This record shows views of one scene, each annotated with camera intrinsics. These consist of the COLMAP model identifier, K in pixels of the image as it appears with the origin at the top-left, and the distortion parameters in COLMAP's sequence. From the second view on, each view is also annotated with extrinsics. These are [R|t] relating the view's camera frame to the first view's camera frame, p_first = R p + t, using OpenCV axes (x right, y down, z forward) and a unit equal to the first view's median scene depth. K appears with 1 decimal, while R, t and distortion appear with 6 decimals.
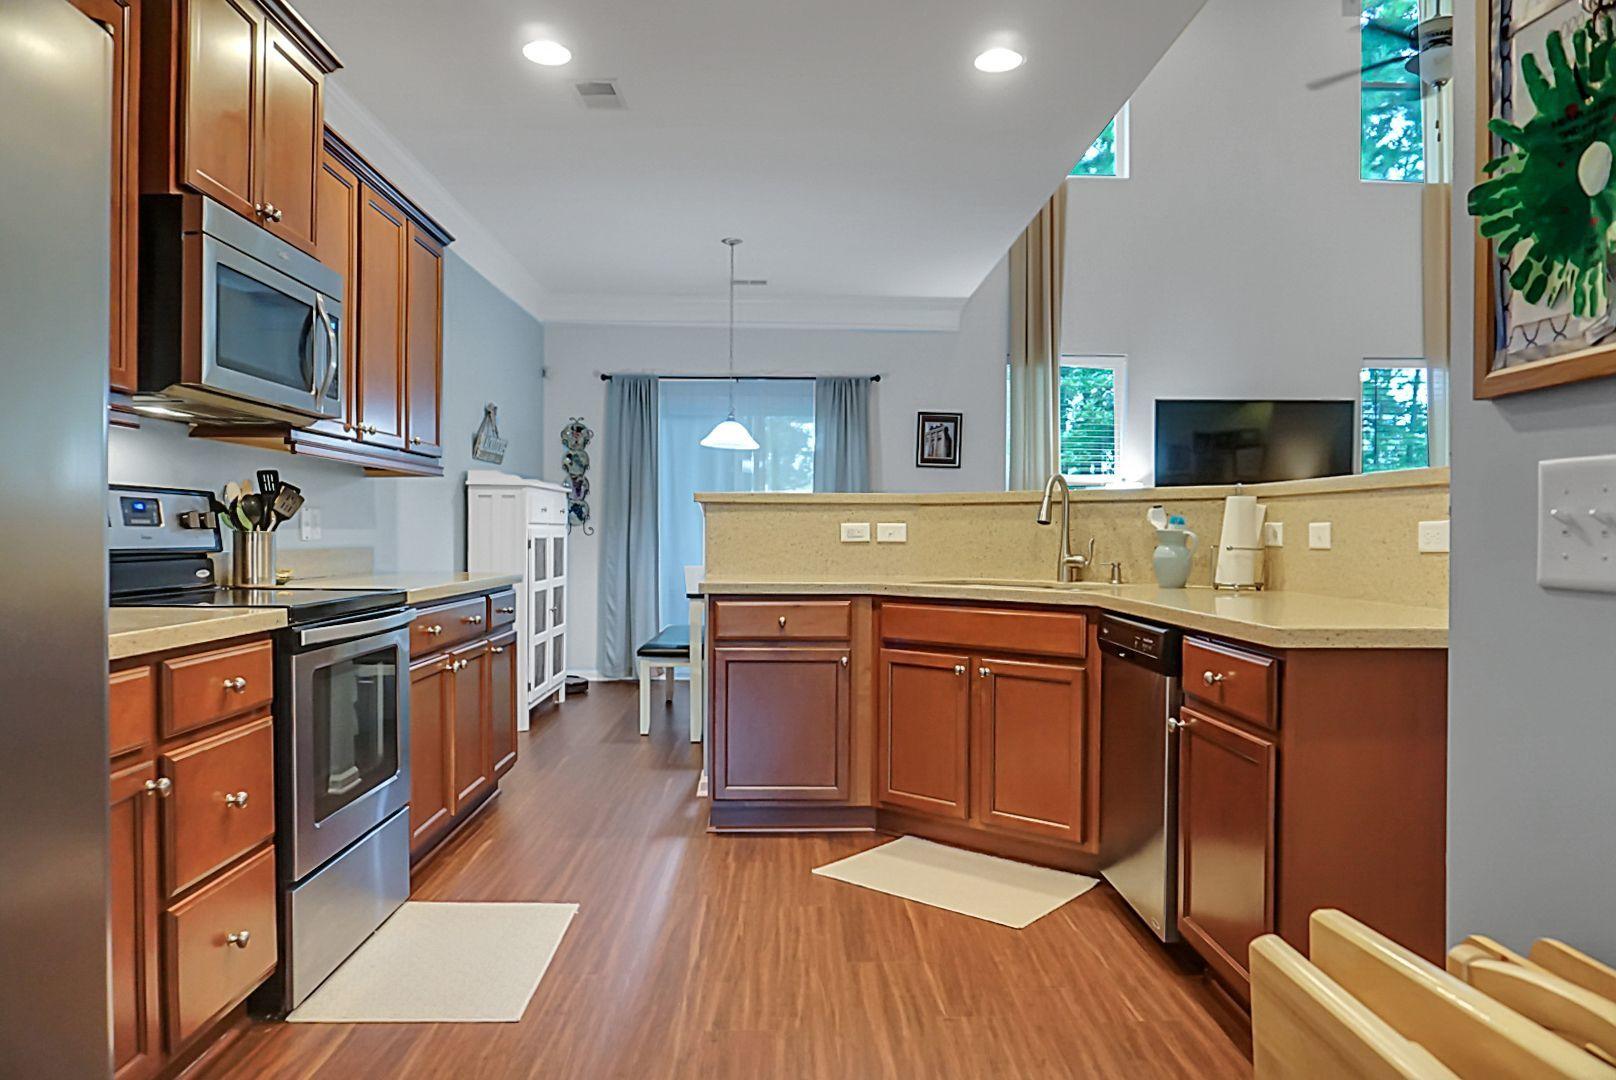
lens RADIAL K [[1127.7, 0, 816.2], [0, 1127.7, 545.5], [0, 0, 1]] dist [-0.022448, 0.005767]
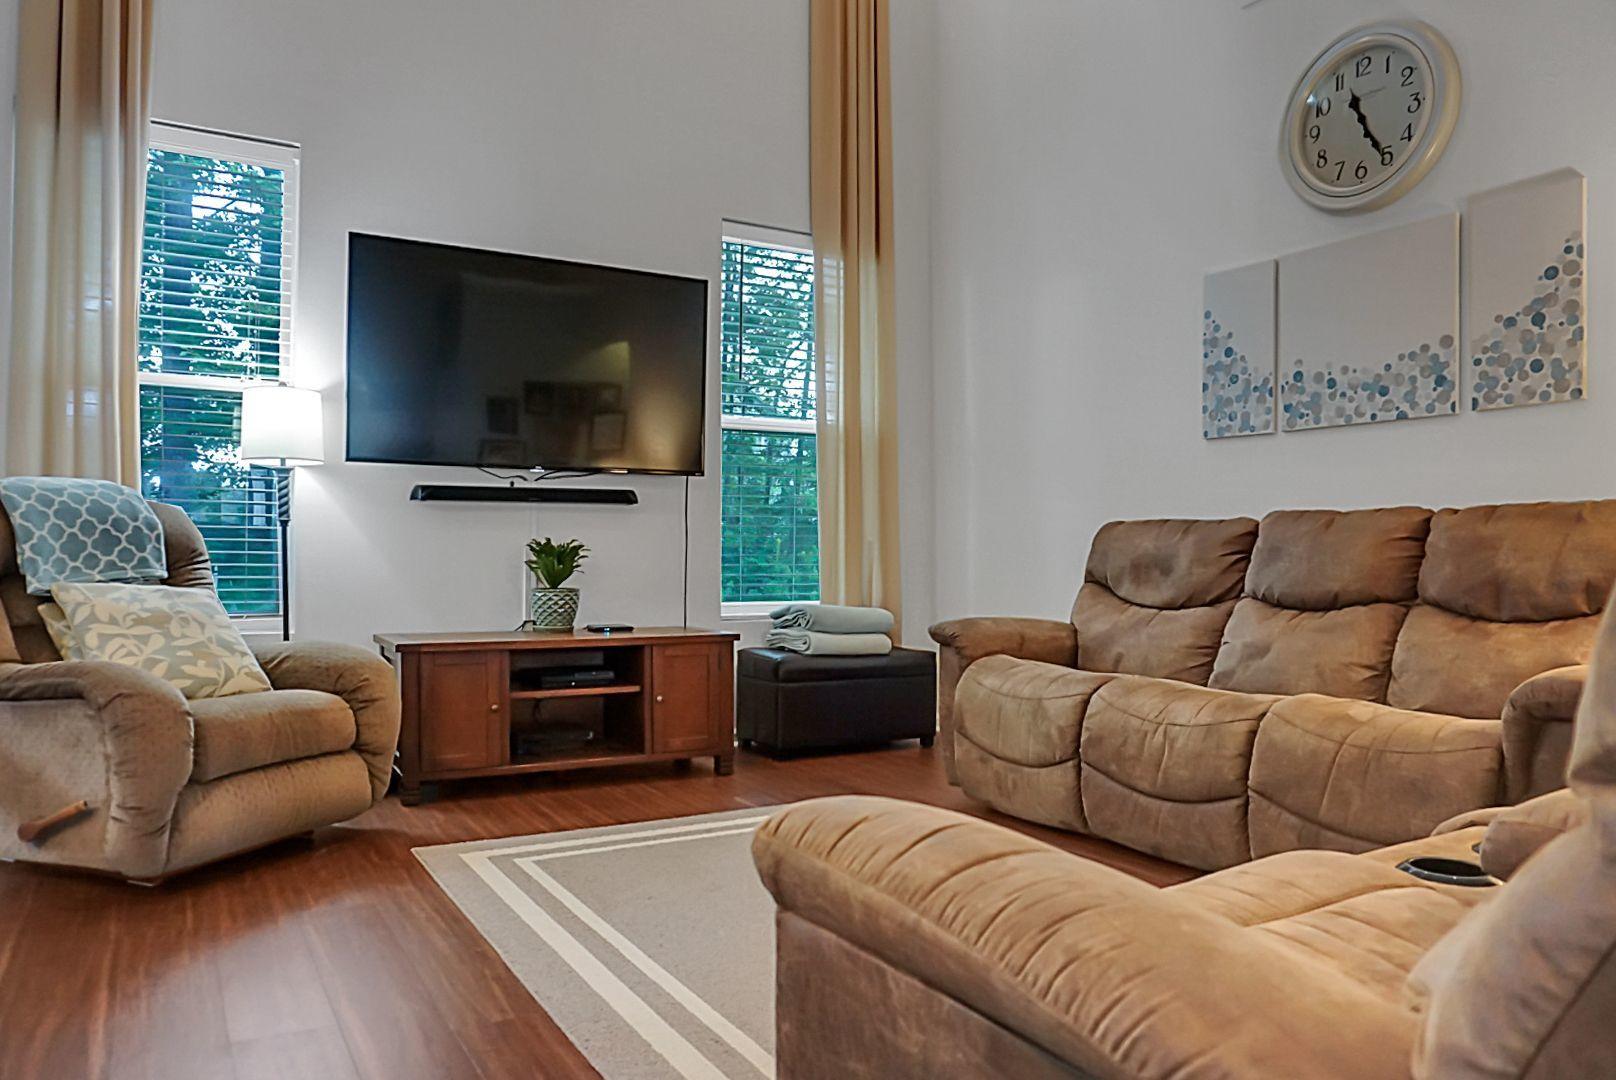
lens RADIAL K [[1164.1, 0, 854.4], [0, 1164.1, 543.2], [0, 0, 1]] dist [-0.011337, -0.001736]
pose [[0.865024, 0.000914, 0.501730, 0.308203], [0.007683, 0.999857, -0.015069, 0.029763], [-0.501672, 0.016890, 0.864893, 0.554634]]
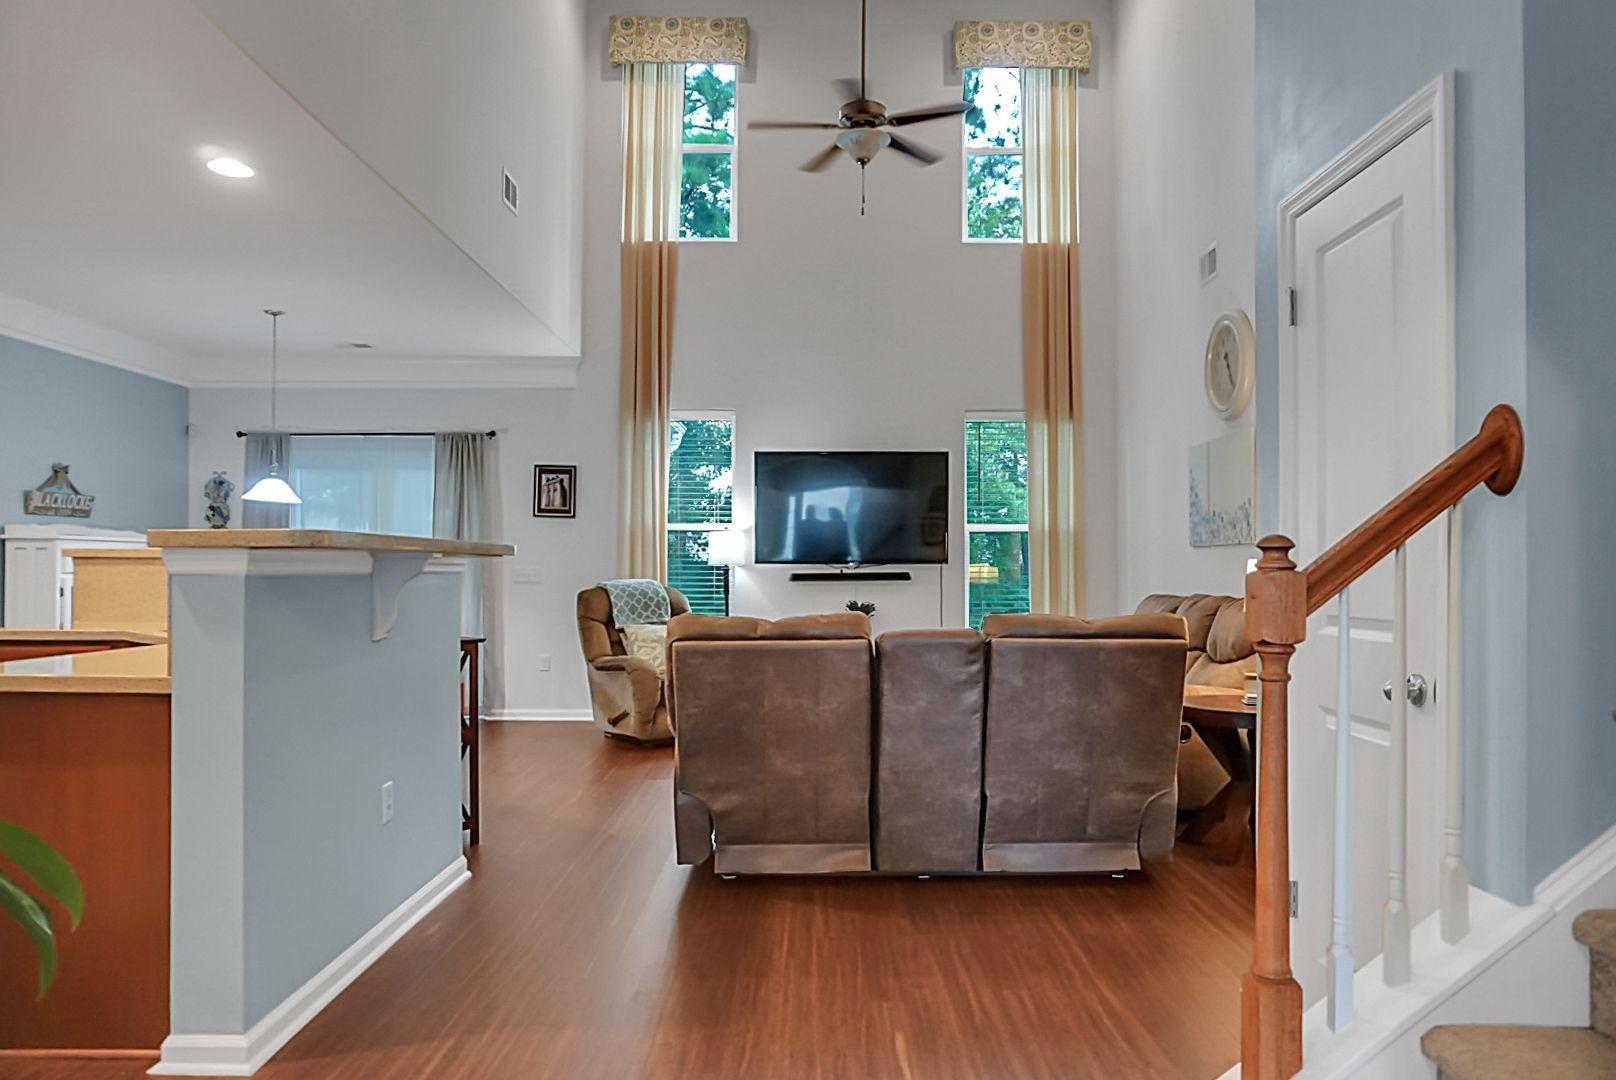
lens RADIAL K [[1127.7, 0, 816.2], [0, 1127.7, 545.5], [0, 0, 1]] dist [-0.022448, 0.005767]
pose [[0.999889, -0.004835, -0.014084, 0.489313], [0.004341, 0.999381, -0.034911, -0.006195], [0.014244, 0.034846, 0.999291, -0.066010]]
